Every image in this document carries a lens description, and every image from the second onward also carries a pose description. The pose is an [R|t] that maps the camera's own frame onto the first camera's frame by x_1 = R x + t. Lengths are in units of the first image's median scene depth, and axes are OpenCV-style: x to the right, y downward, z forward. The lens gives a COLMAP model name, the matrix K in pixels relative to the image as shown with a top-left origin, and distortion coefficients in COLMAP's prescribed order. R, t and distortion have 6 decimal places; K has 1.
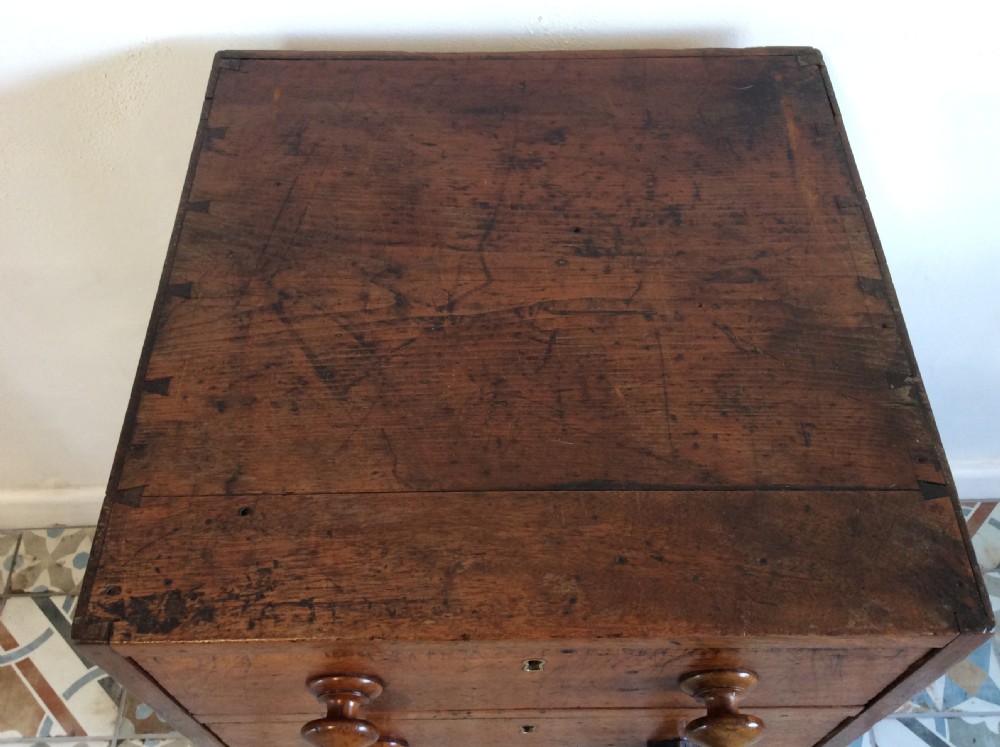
lens RADIAL K [[916.5, 0, 514.0], [0, 916.5, 373.1], [0, 0, 1]] dist [0.113513, -0.187612]
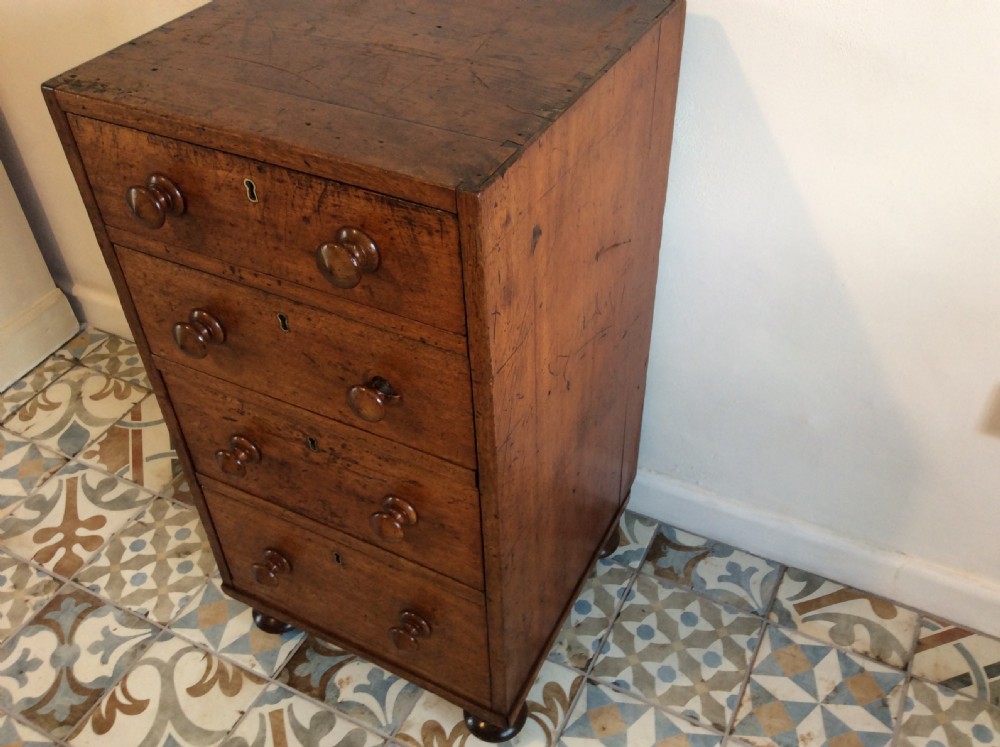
lens RADIAL K [[919.1, 0, 500.0], [0, 919.1, 373.5], [0, 0, 1]] dist [0.134953, -0.245181]
pose [[0.876173, 0.289488, -0.385381, 0.435625], [-0.379834, 0.906911, -0.182314, 0.287856], [0.296728, 0.306119, 0.904568, -0.088907]]
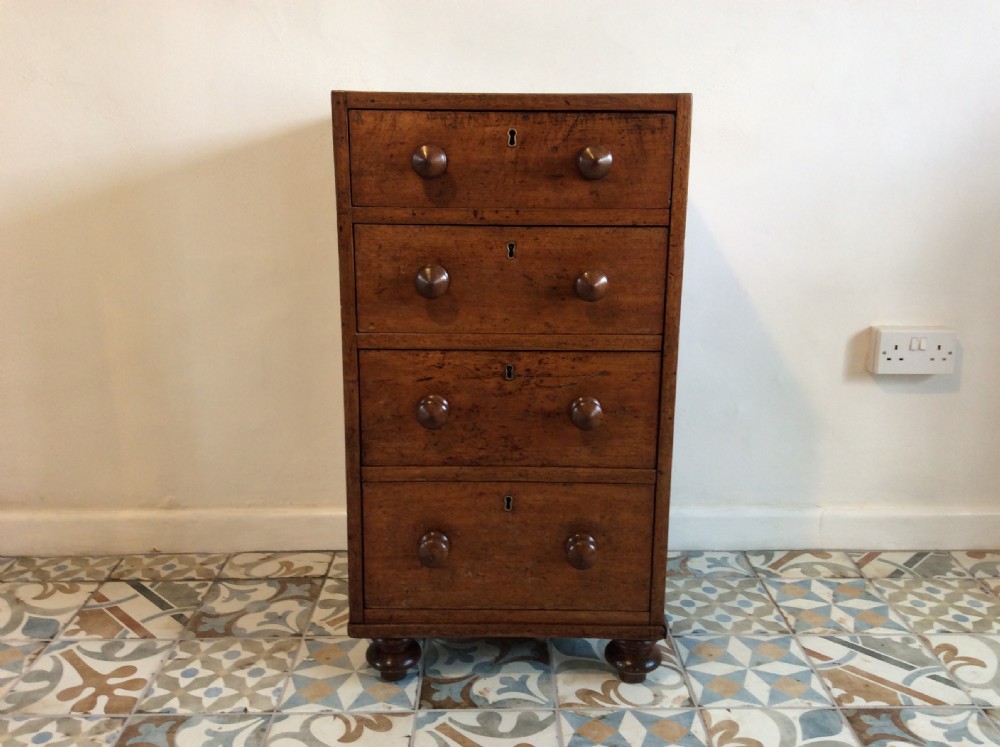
lens RADIAL K [[906.6, 0, 500.0], [0, 906.6, 373.5], [0, 0, 1]] dist [0.239340, -0.522880]
pose [[0.999867, 0.005134, -0.015458, 0.011774], [-0.014154, 0.743469, -0.668621, 0.924725], [0.008060, 0.668751, 0.743443, -0.138227]]
